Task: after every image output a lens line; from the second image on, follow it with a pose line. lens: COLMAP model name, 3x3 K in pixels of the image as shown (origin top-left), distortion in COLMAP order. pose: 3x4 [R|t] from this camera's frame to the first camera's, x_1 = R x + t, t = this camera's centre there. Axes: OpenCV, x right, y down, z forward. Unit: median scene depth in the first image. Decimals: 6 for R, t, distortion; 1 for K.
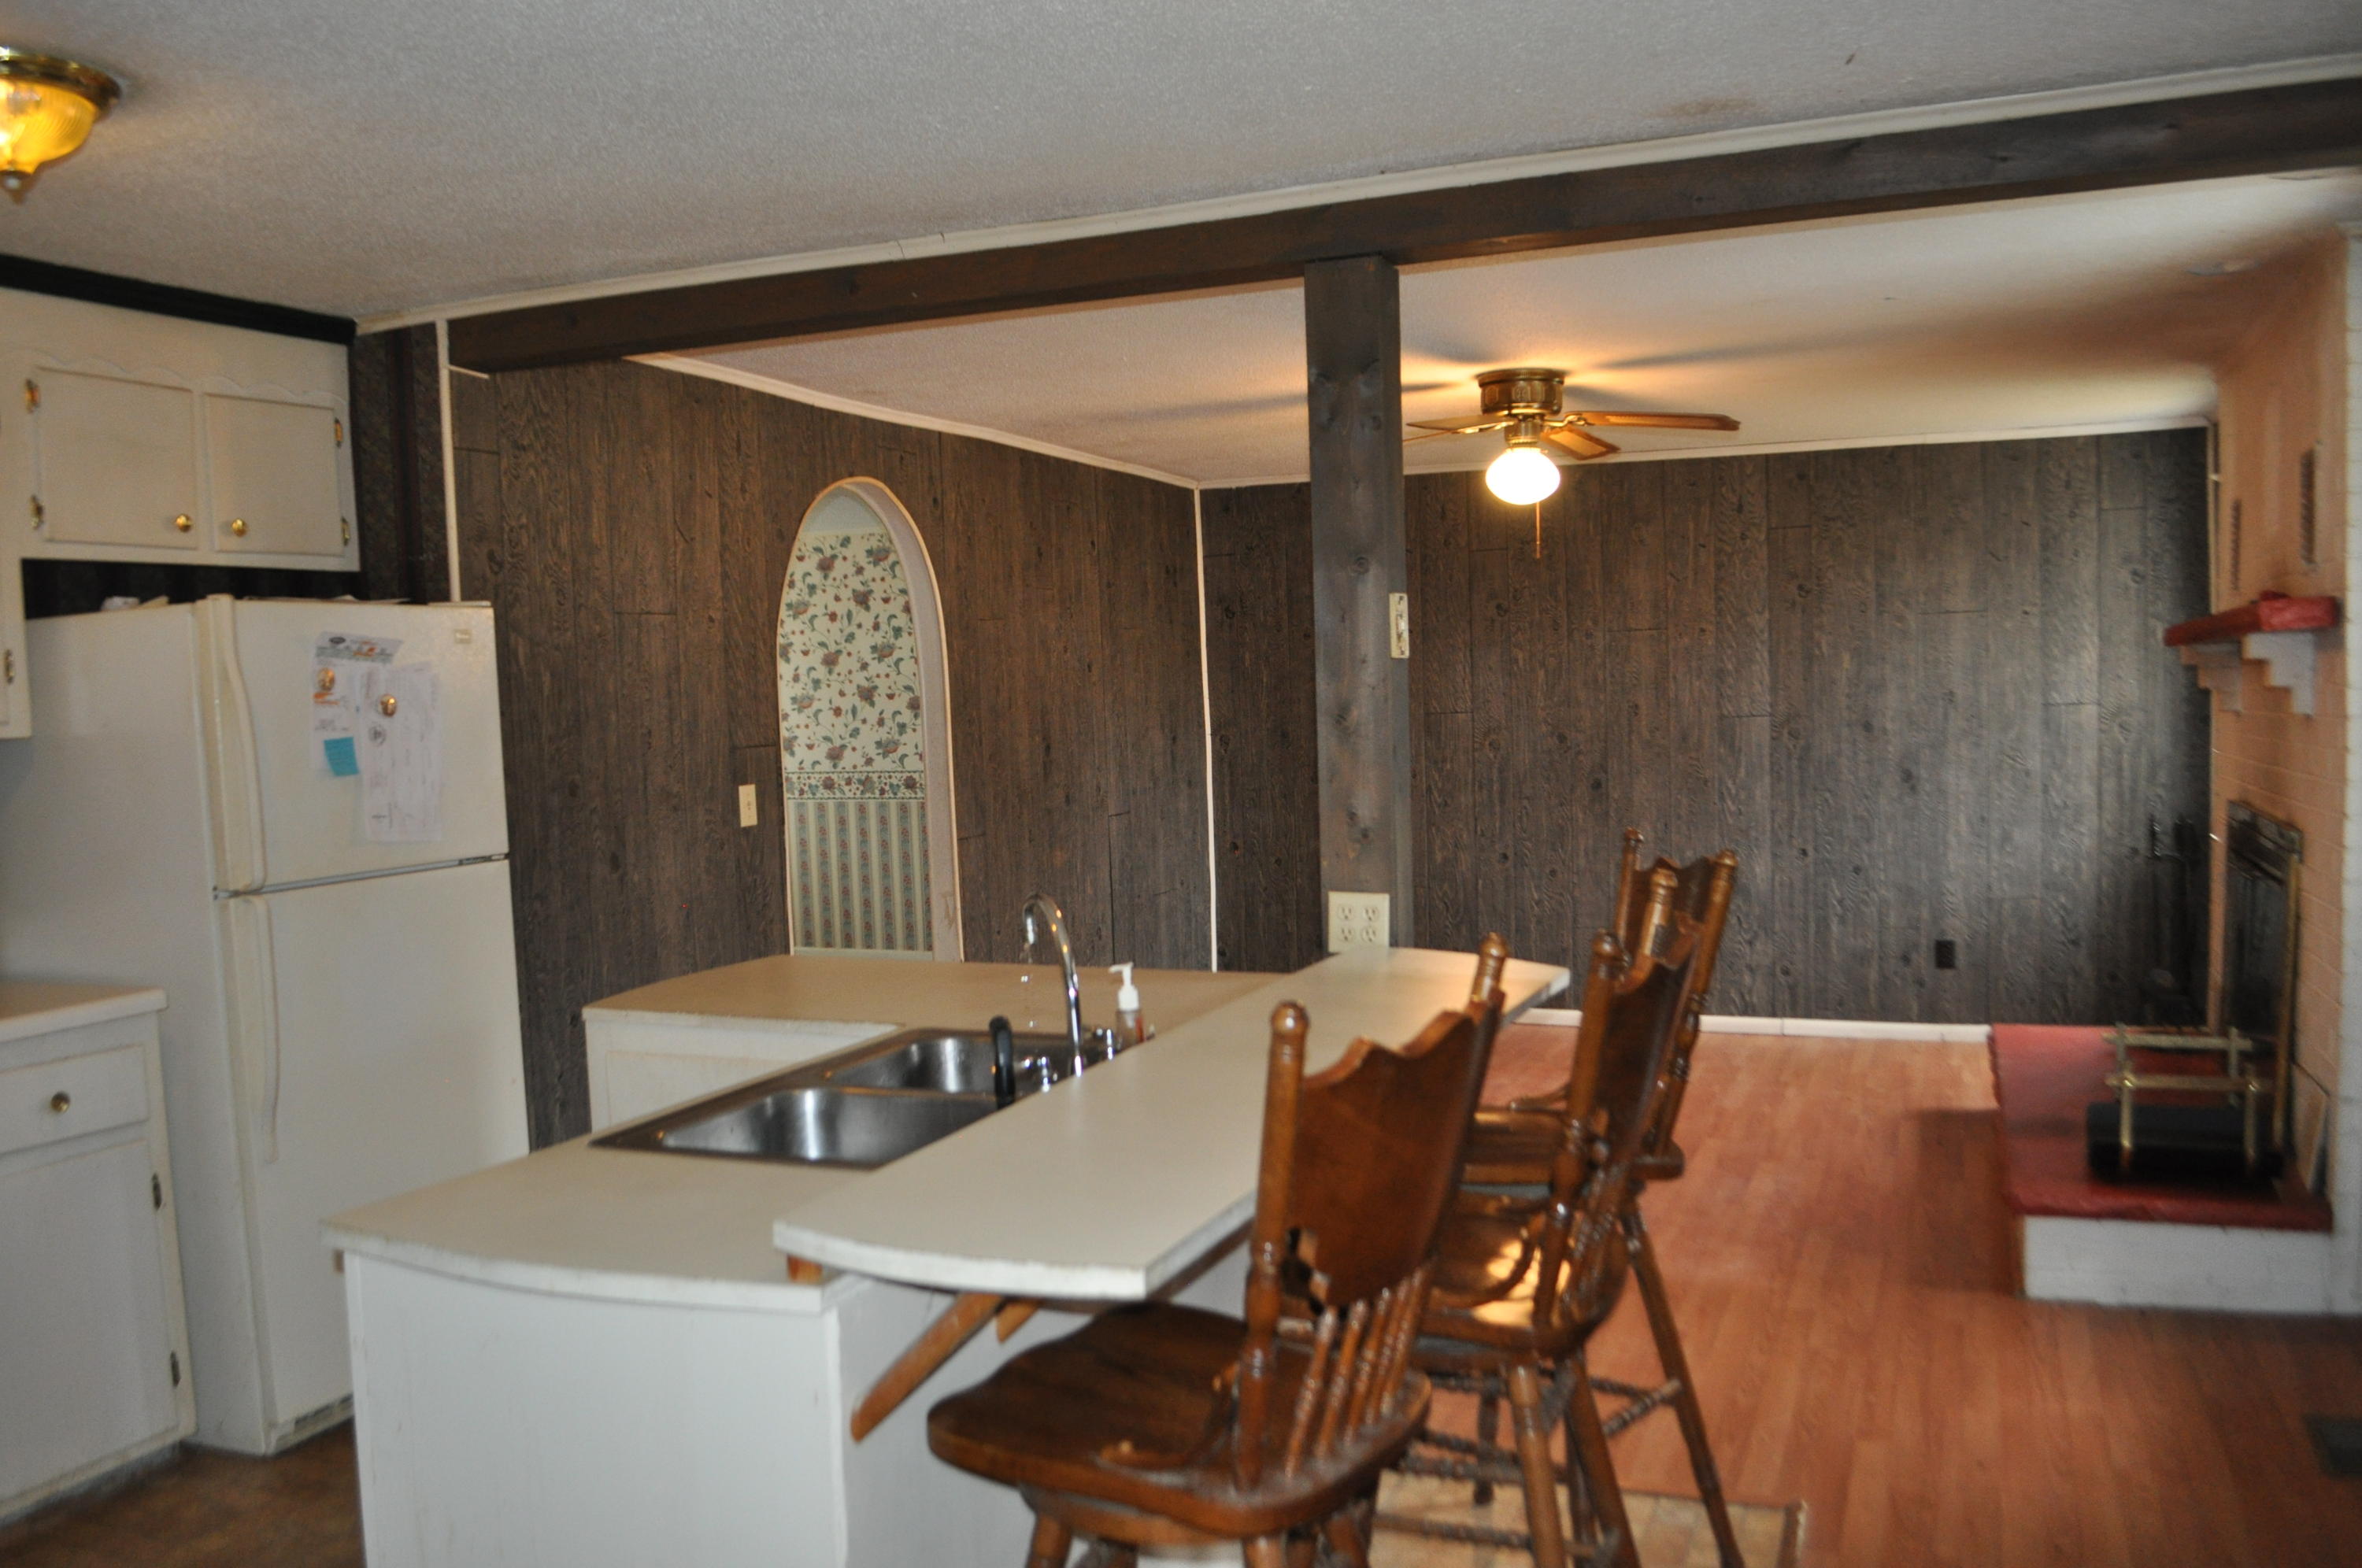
lens RADIAL K [[1895.0, 0, 1187.2], [0, 1895.0, 813.1], [0, 0, 1]] dist [-0.083626, 0.011180]
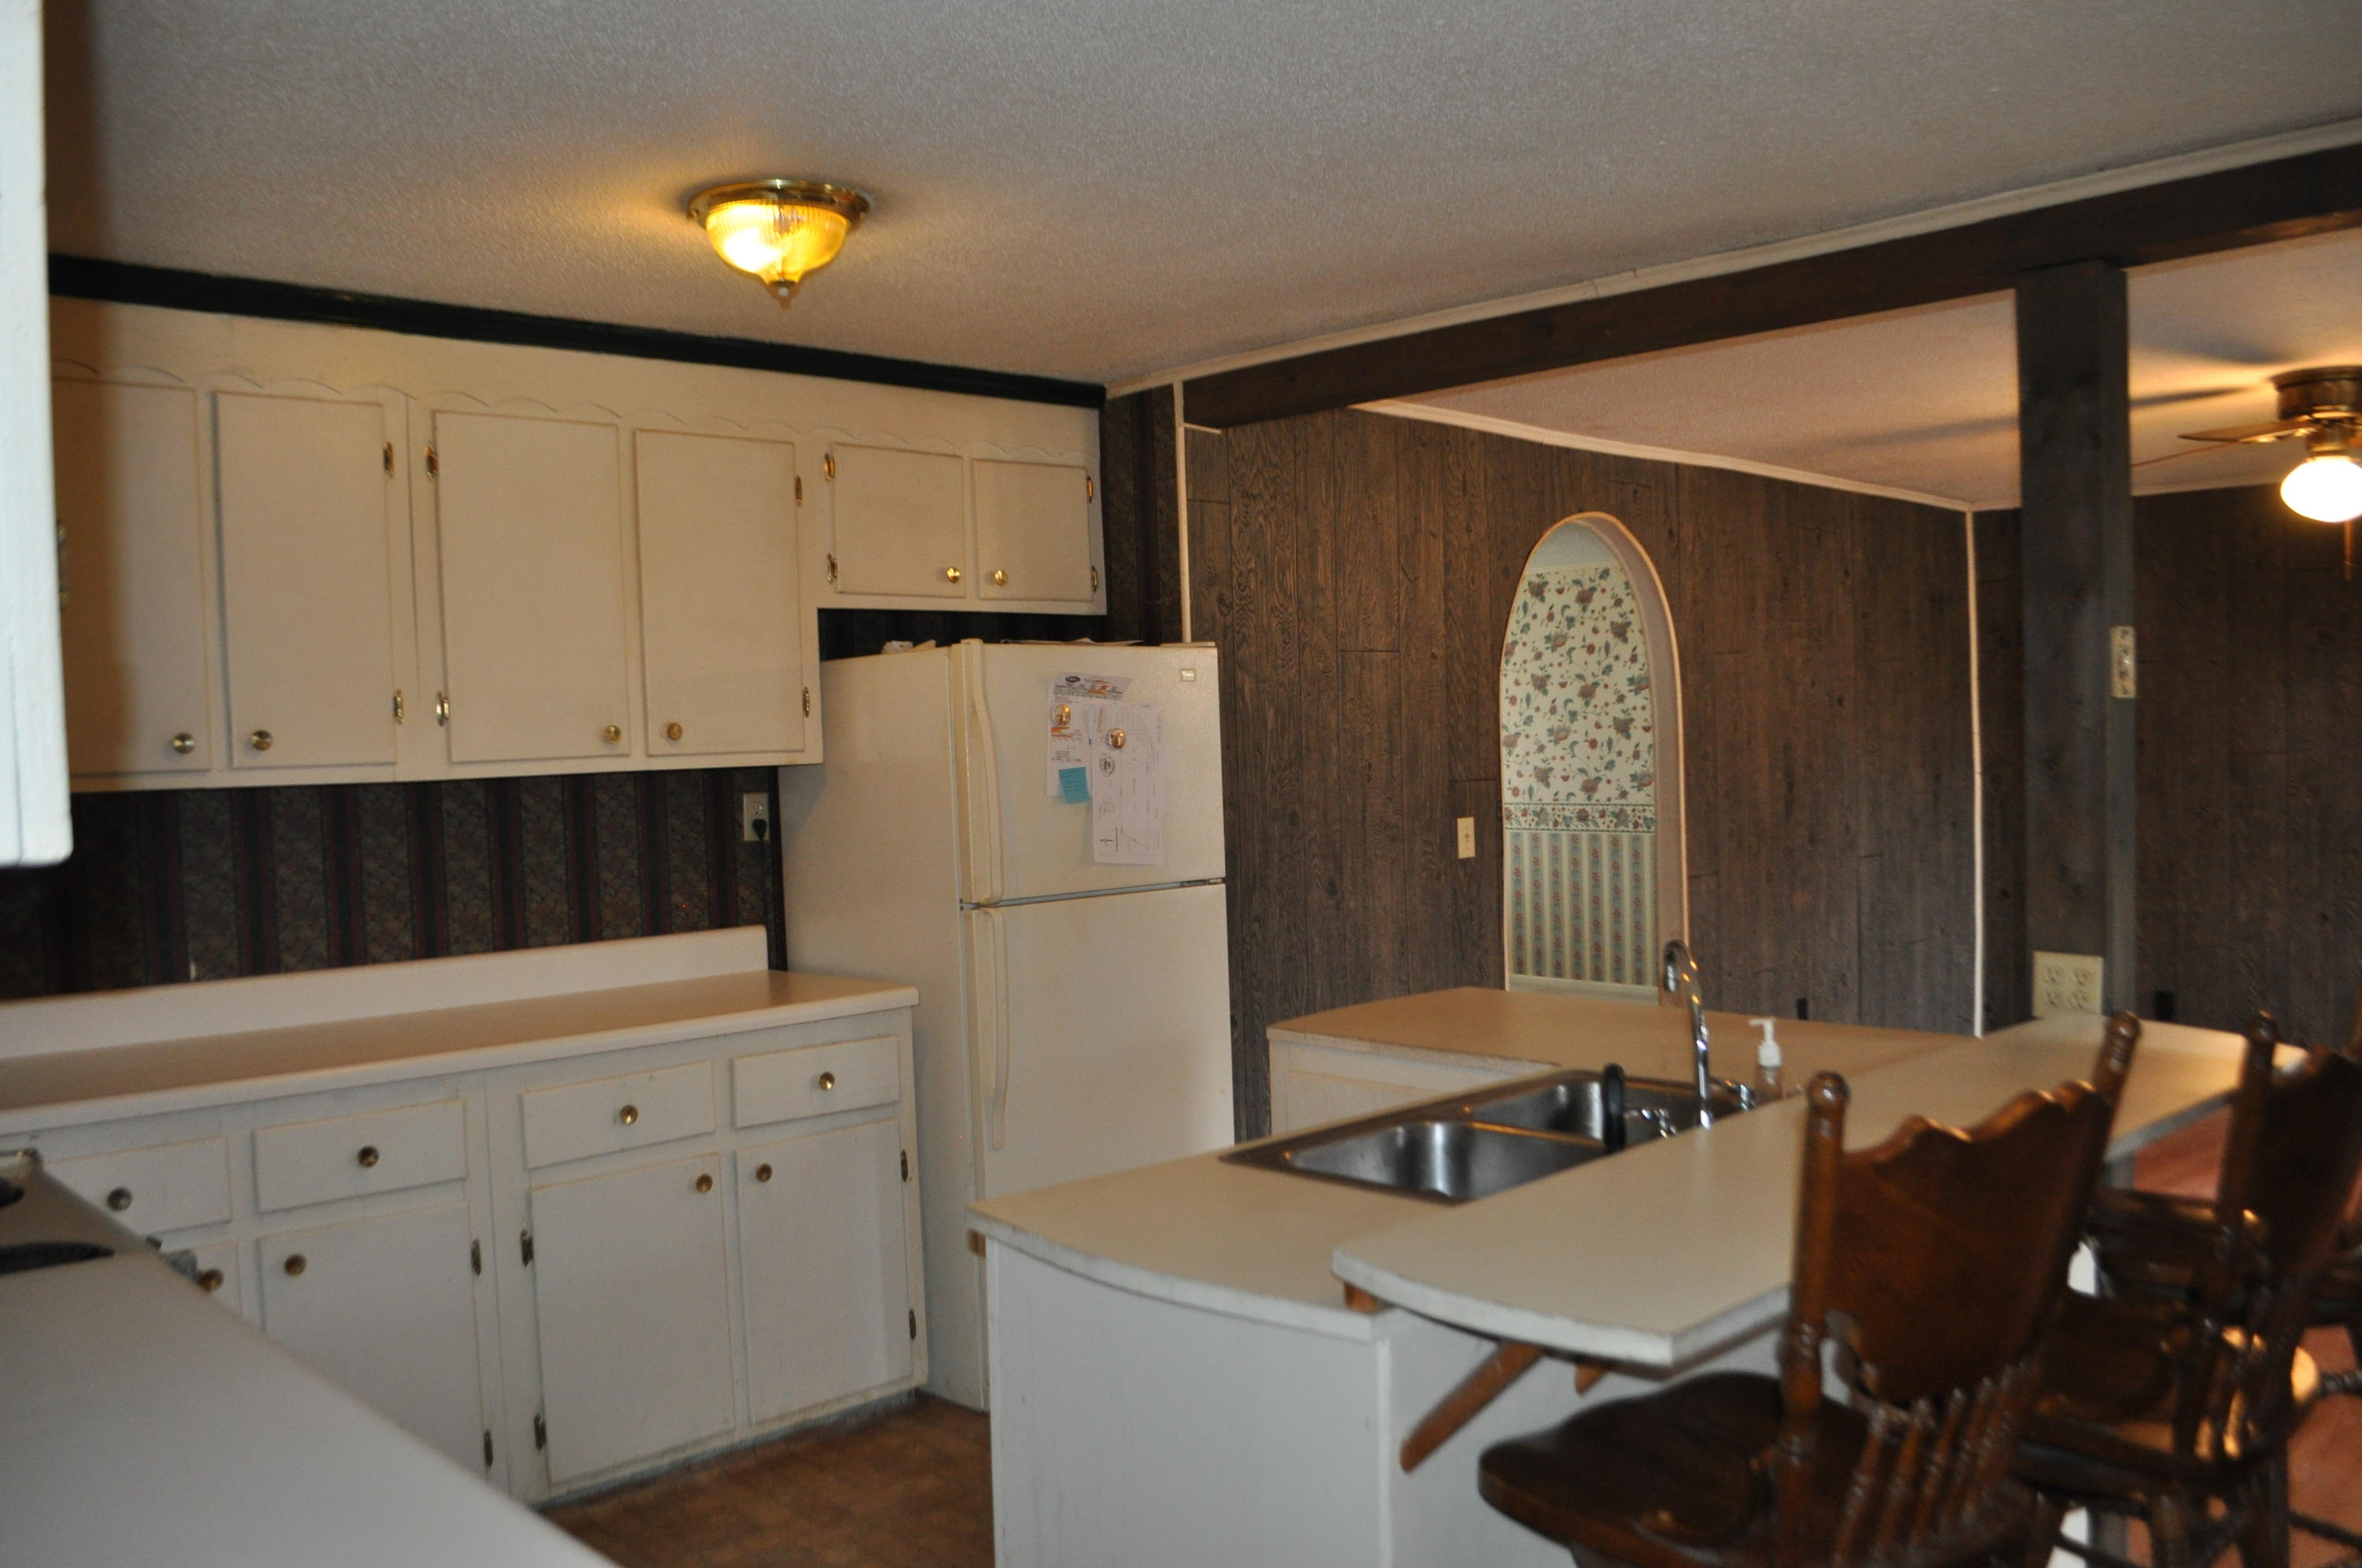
lens RADIAL K [[1895.0, 0, 1187.2], [0, 1895.0, 813.1], [0, 0, 1]] dist [-0.083626, 0.011180]
pose [[0.915128, 0.022693, -0.402523, 0.030223], [-0.028730, 0.999547, -0.008966, -0.002896], [0.402137, 0.019770, 0.915366, 0.001974]]
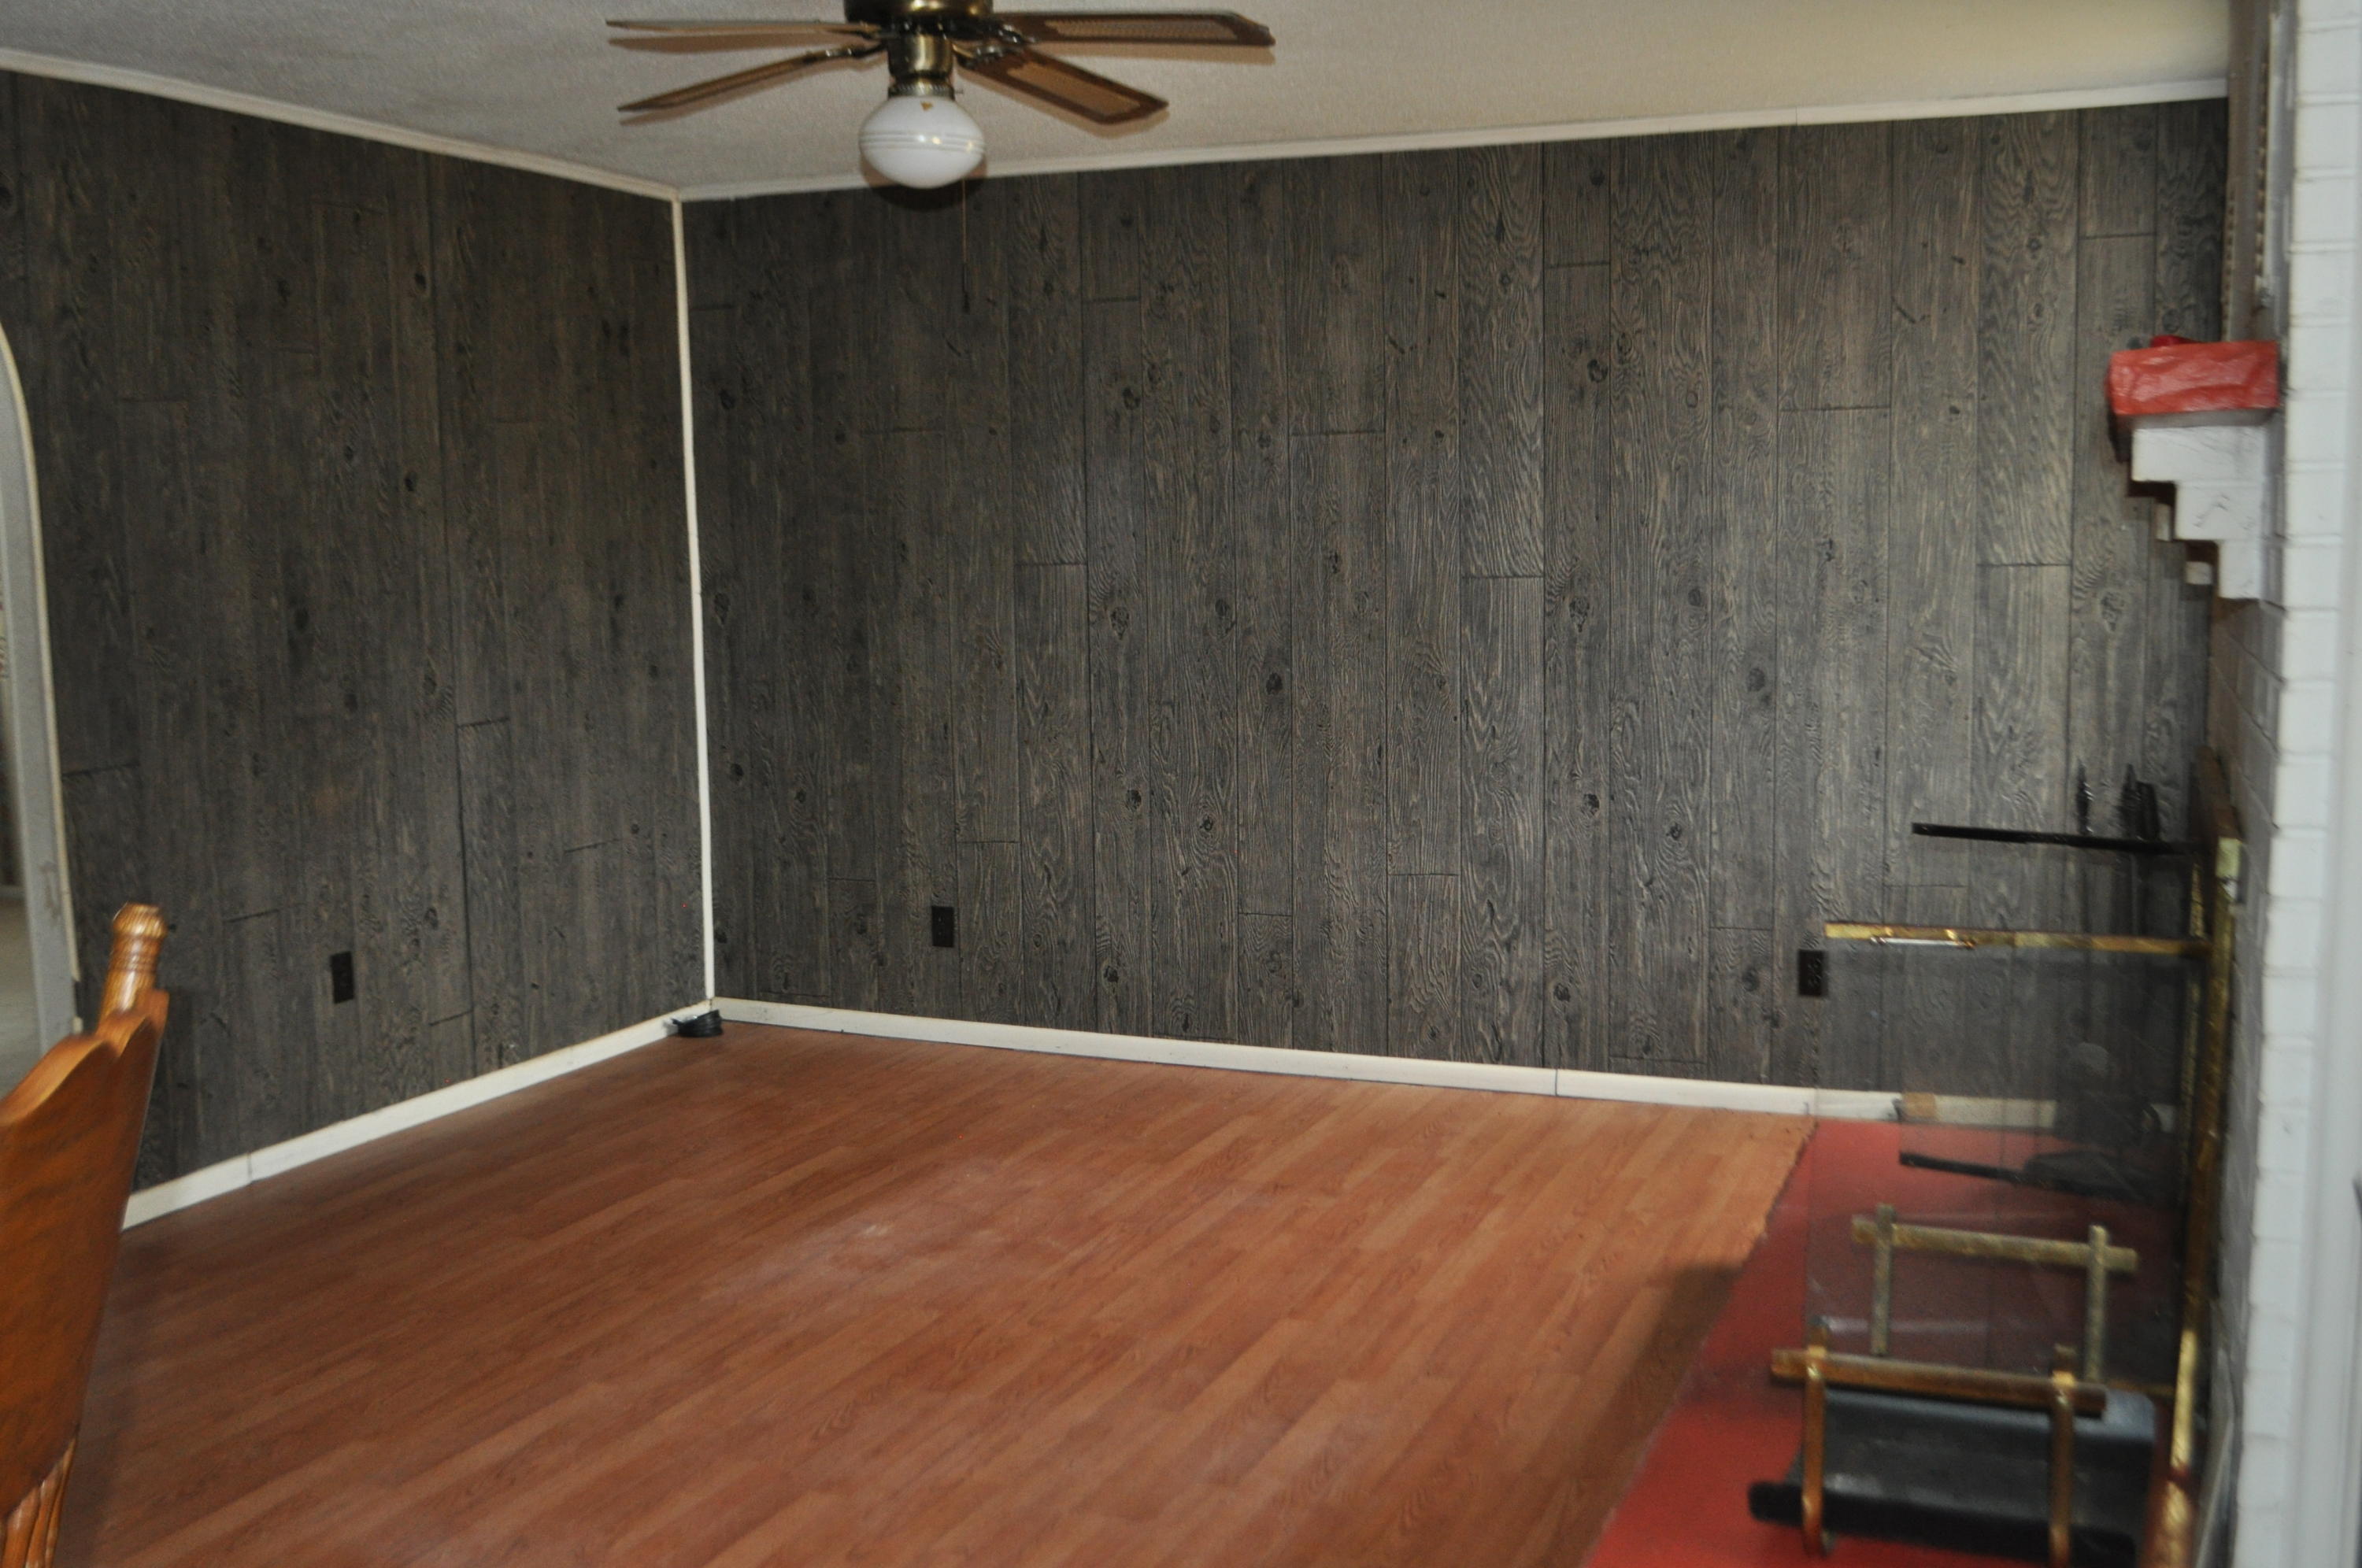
lens RADIAL K [[2418.3, 0, 1190.3], [0, 2418.3, 794.9], [0, 0, 1]] dist [-0.065250, 0.015808]
pose [[0.999826, 0.012959, 0.013393, 0.197415], [-0.013593, 0.998738, 0.048356, -0.018336], [-0.012750, -0.048529, 0.998740, 0.229292]]
